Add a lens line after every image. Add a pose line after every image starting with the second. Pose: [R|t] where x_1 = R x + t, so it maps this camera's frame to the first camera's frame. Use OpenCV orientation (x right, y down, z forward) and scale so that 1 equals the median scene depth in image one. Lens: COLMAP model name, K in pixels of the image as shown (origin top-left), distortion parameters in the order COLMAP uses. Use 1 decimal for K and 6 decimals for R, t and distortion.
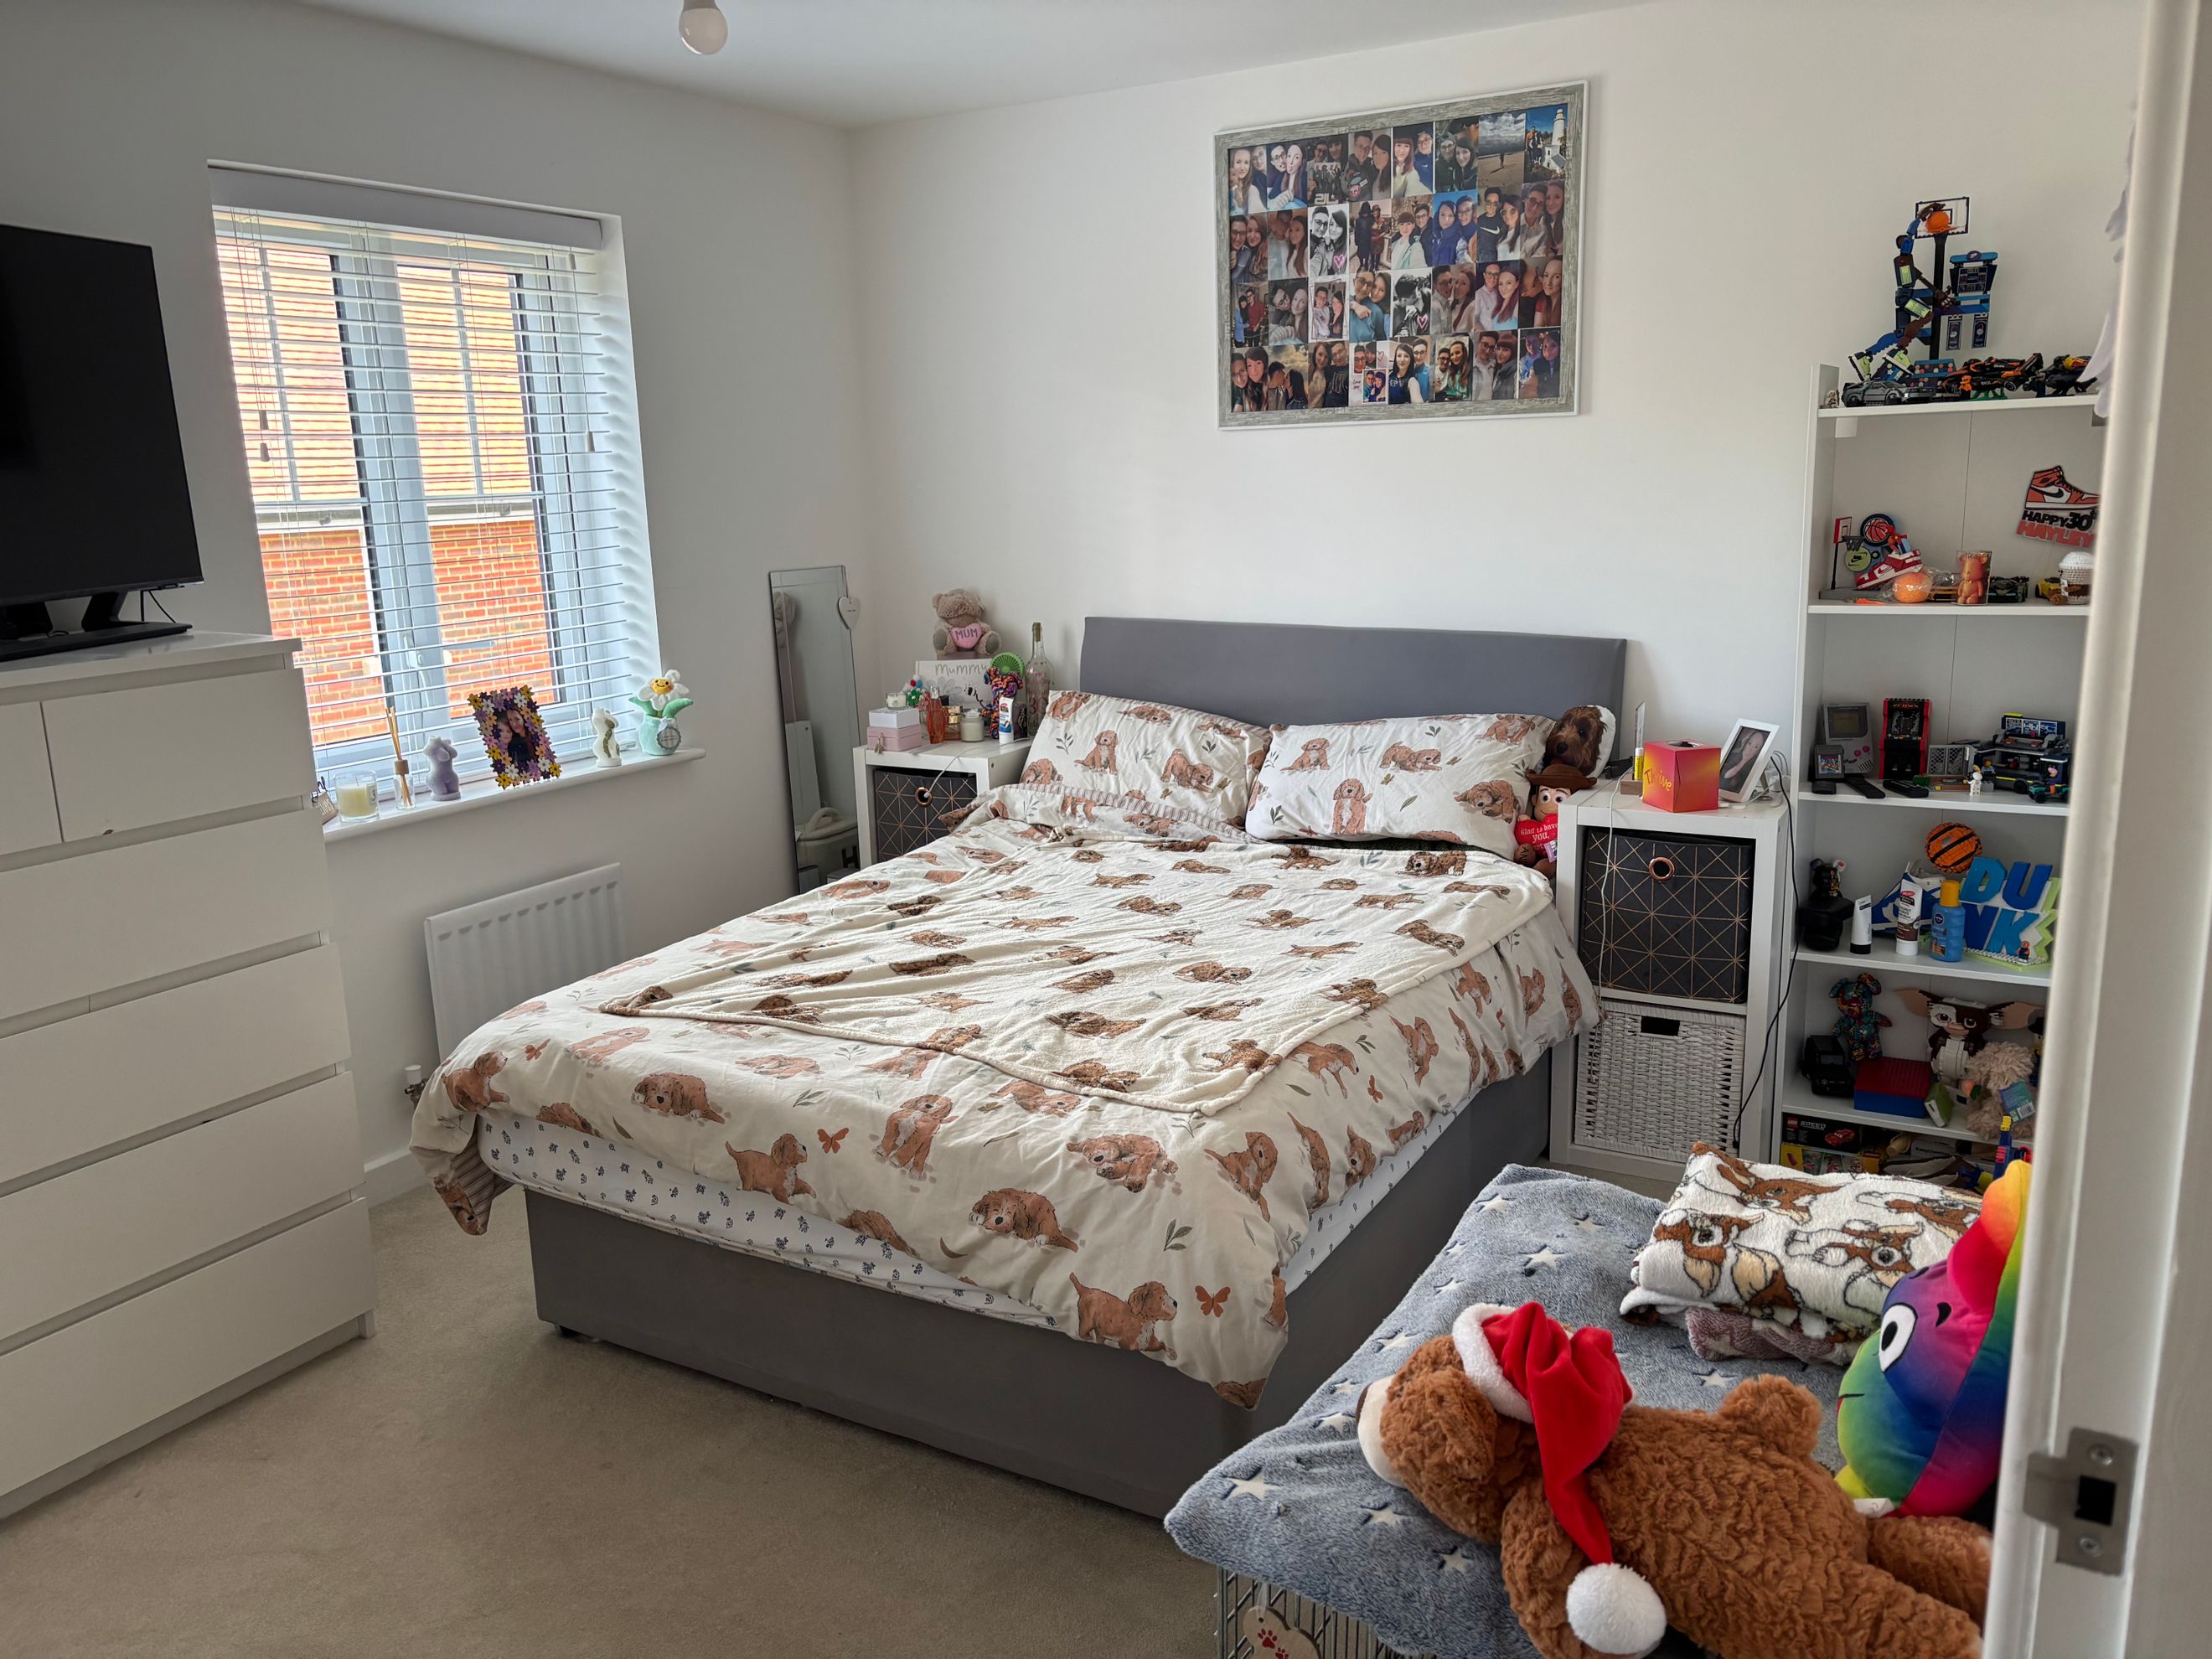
lens RADIAL K [[1670.3, 0, 1115.0], [0, 1670.3, 853.4], [0, 0, 1]] dist [0.066935, -0.075849]
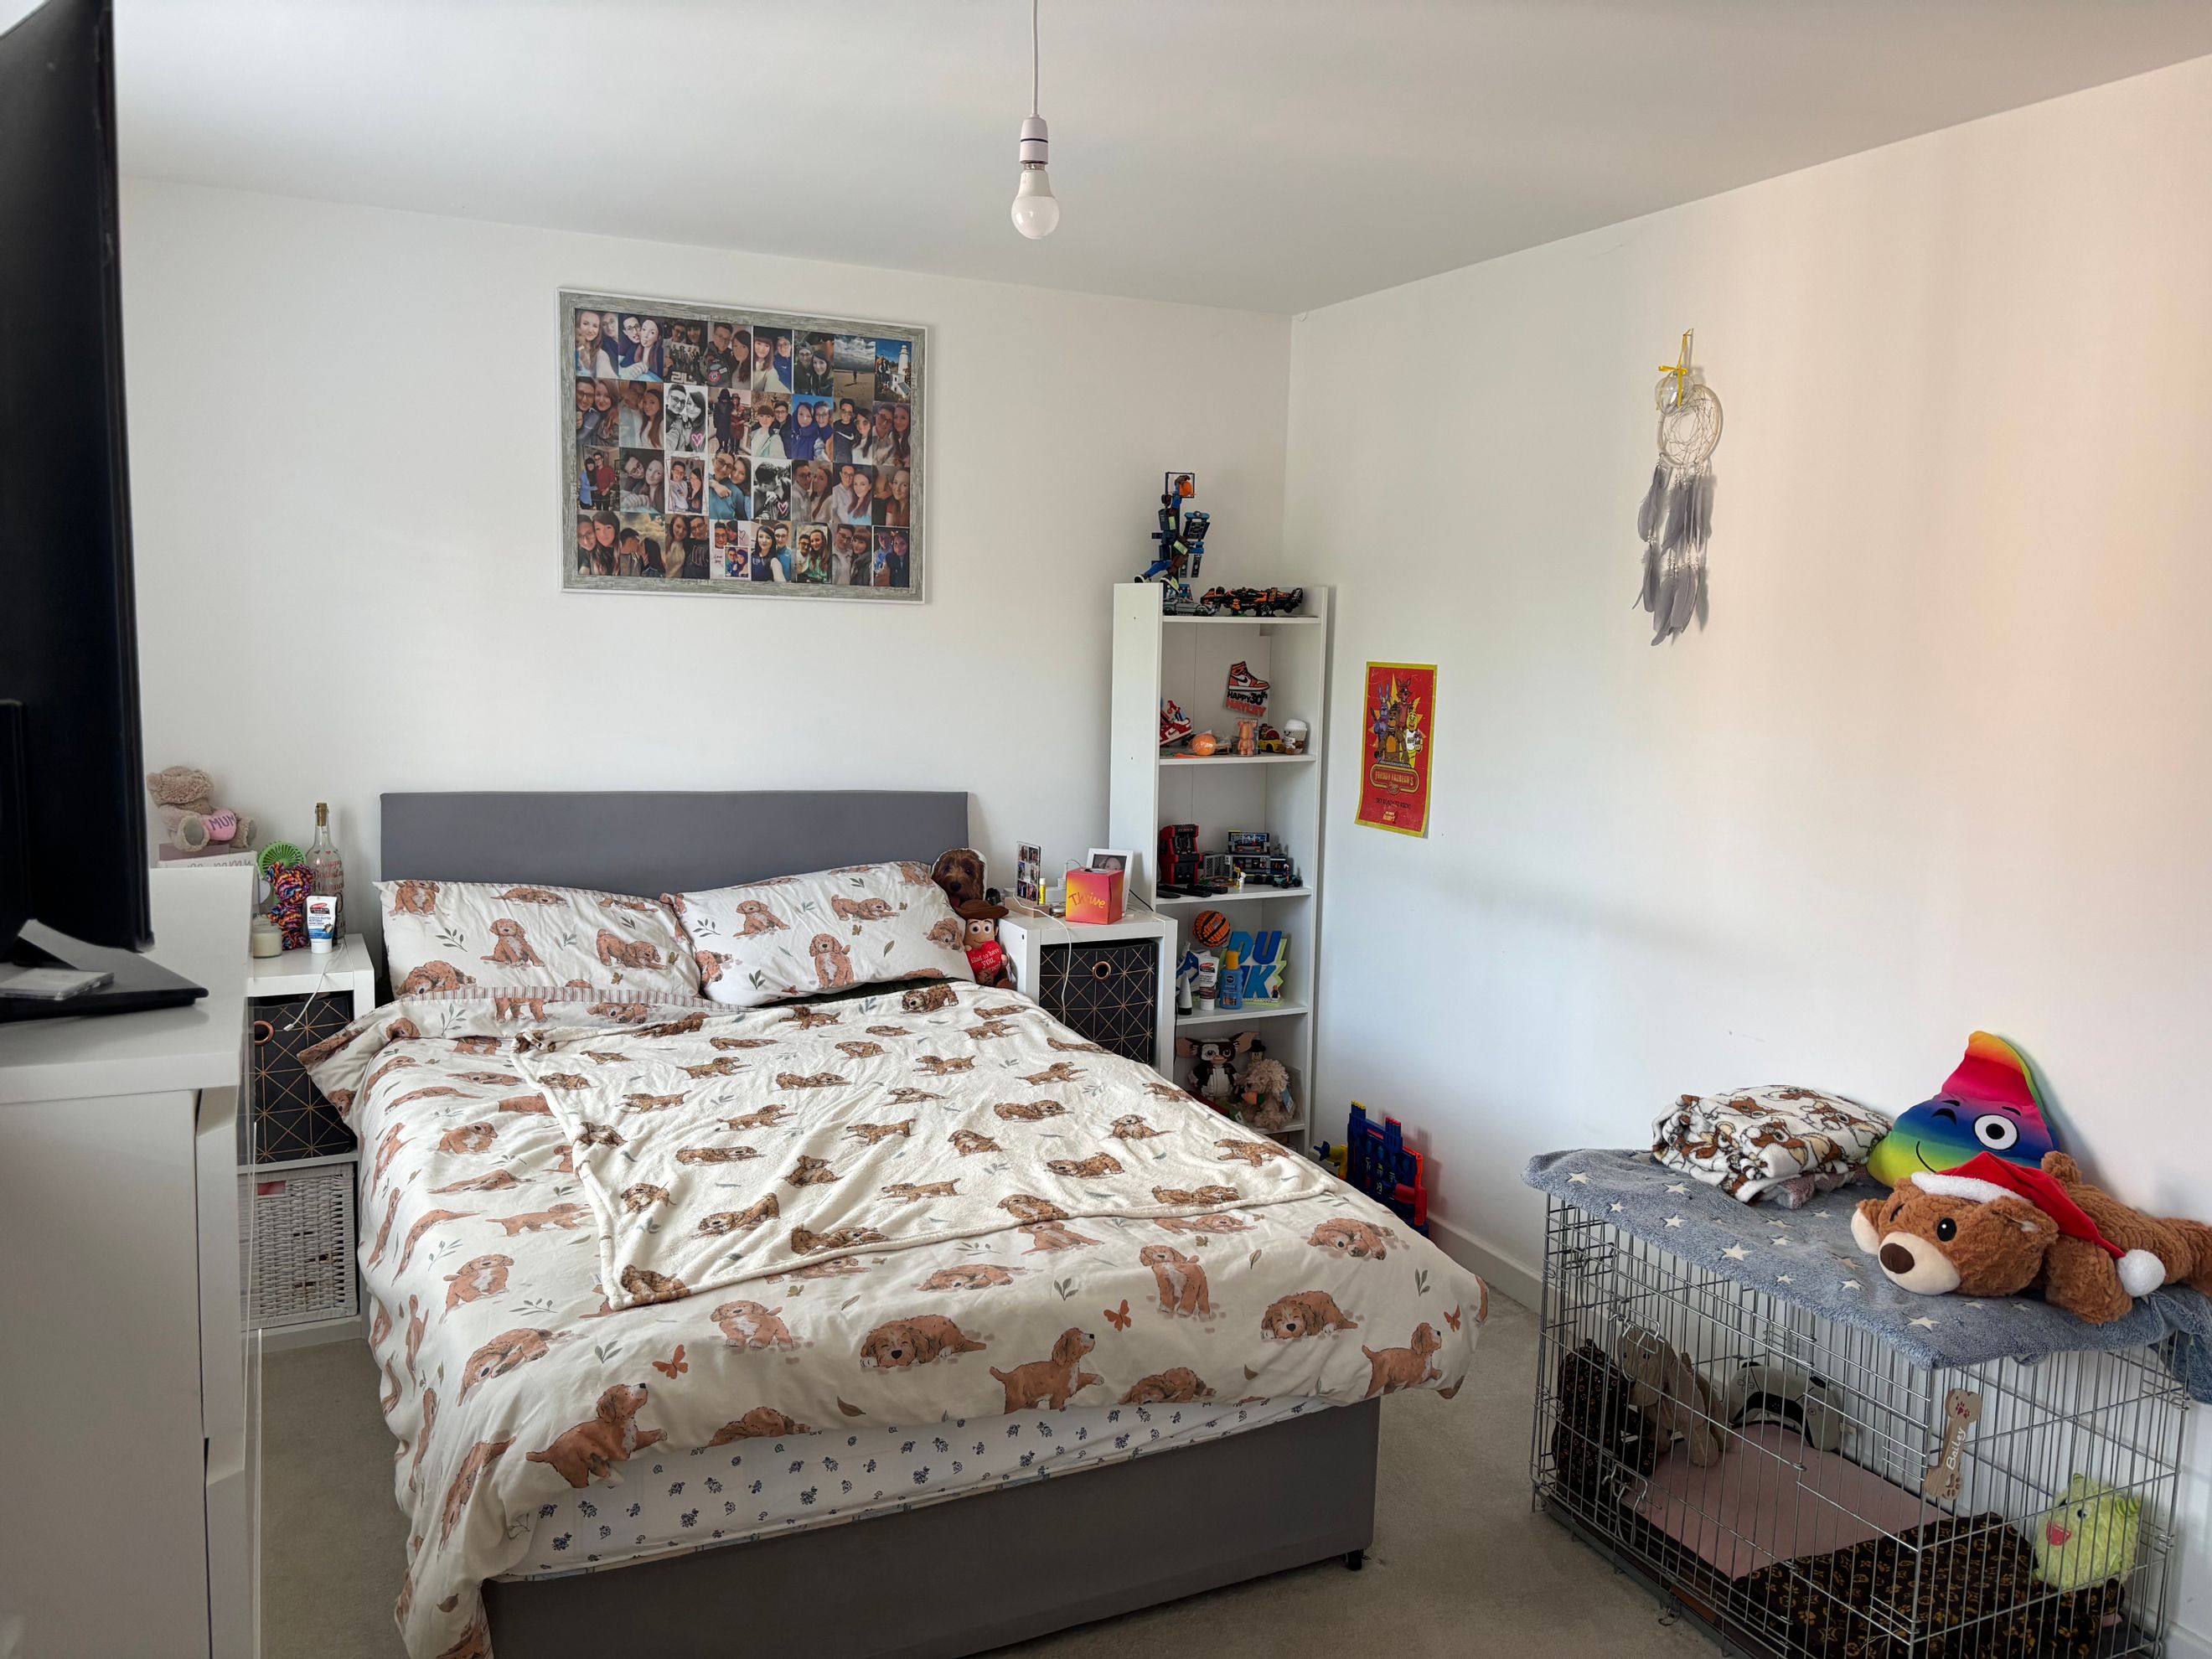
lens RADIAL K [[1670.3, 0, 1092.9], [0, 1670.3, 873.7], [0, 0, 1]] dist [0.066935, -0.075849]
pose [[0.560290, -0.085984, 0.823822, -0.650134], [0.147954, 0.988991, 0.002598, -0.062661], [-0.814976, 0.120431, 0.566843, 0.277963]]
